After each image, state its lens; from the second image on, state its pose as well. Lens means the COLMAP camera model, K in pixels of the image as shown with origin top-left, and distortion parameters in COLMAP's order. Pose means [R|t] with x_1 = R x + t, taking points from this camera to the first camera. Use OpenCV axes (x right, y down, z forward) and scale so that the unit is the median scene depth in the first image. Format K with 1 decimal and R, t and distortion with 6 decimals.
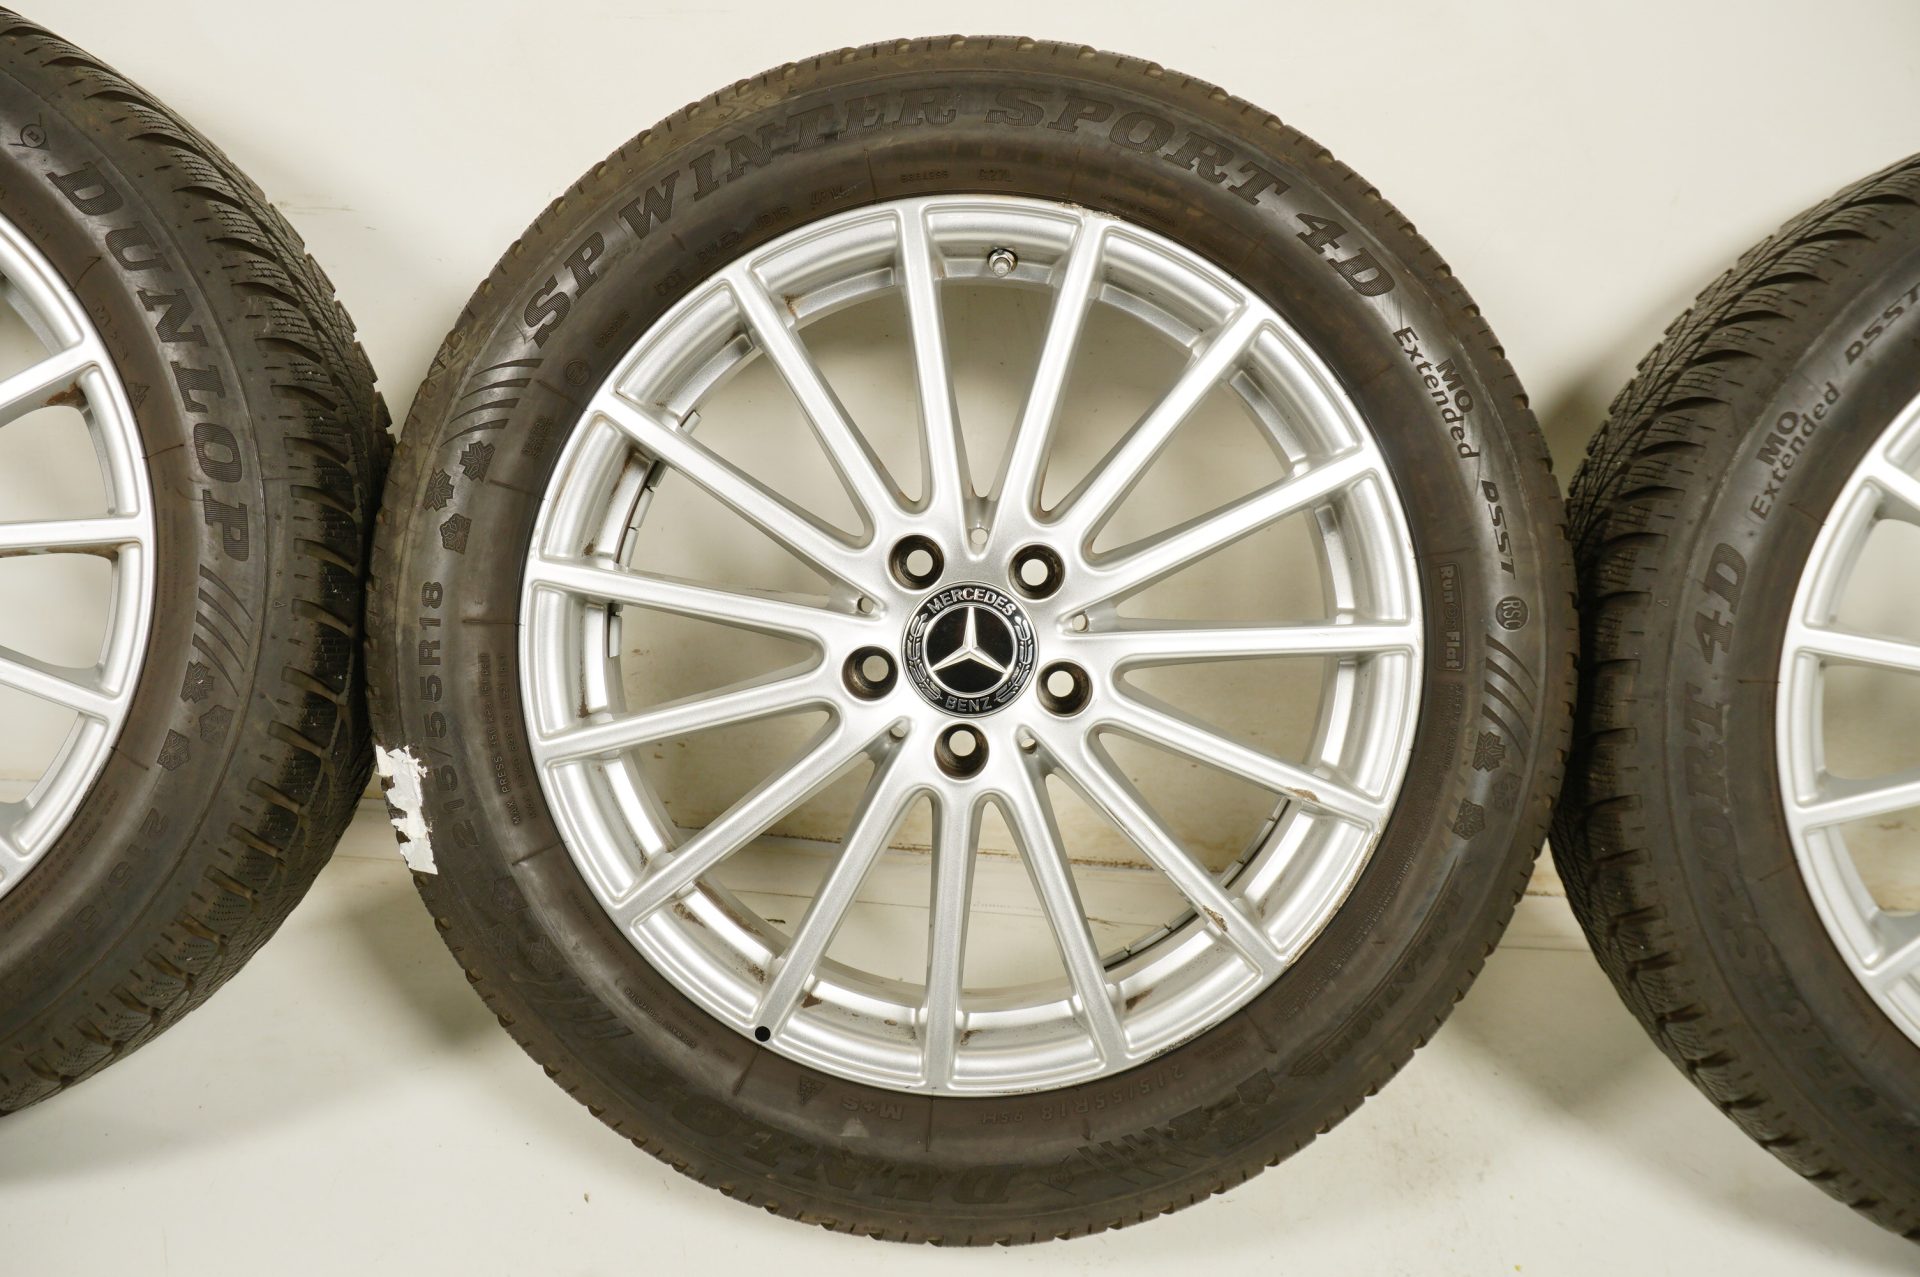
lens RADIAL K [[1952.6, 0, 960.0], [0, 1952.6, 638.5], [0, 0, 1]] dist [-0.005267, -0.004452]
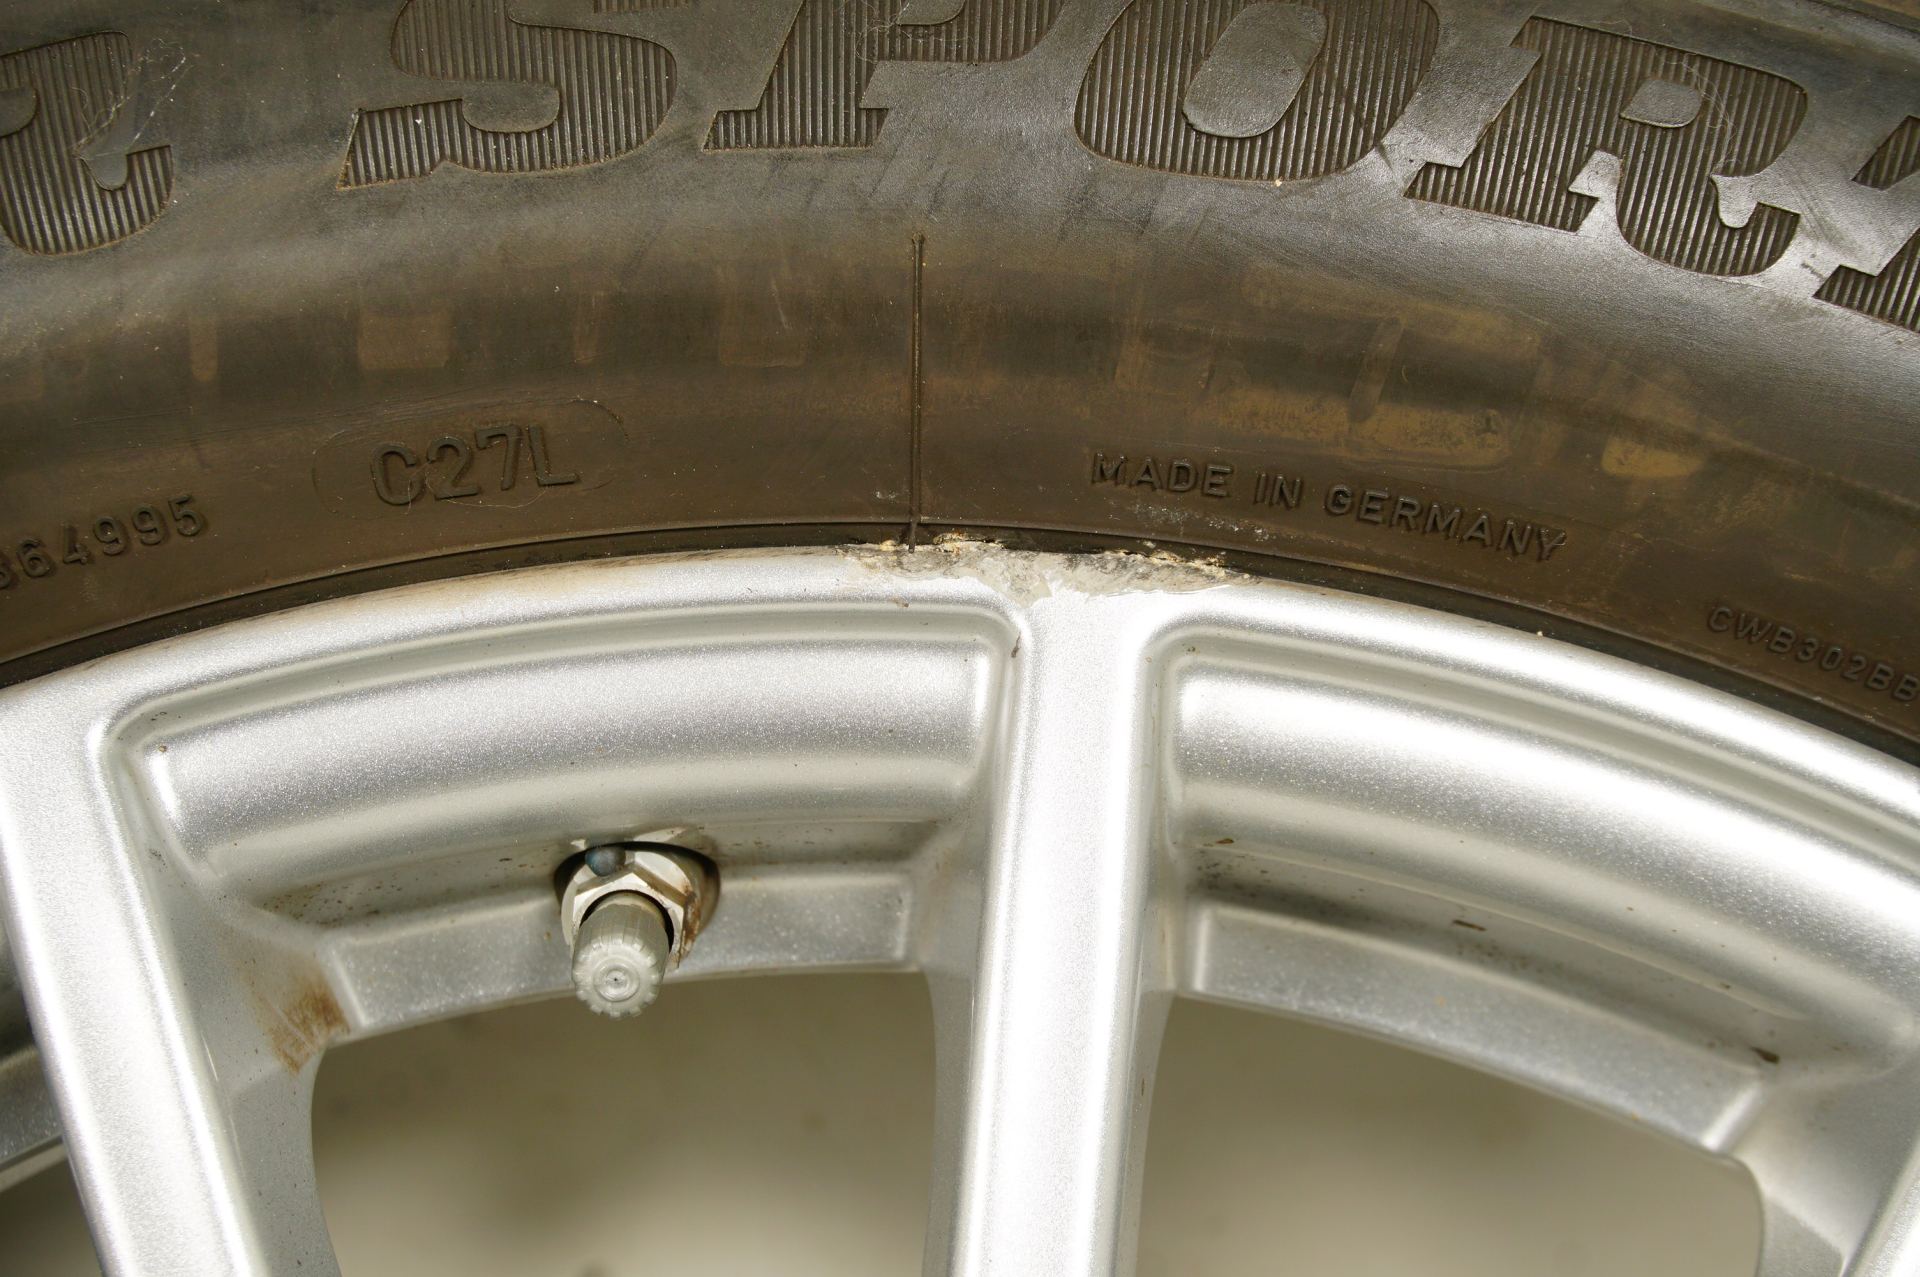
lens RADIAL K [[3468.2, 0, 960.0], [0, 3468.2, 638.5], [0, 0, 1]] dist [0.024048, 0.062638]
pose [[0.981873, -0.187147, 0.030036, 0.046867], [0.189542, 0.969537, -0.155153, -0.161535], [-0.000085, 0.158034, 0.987434, 0.676756]]
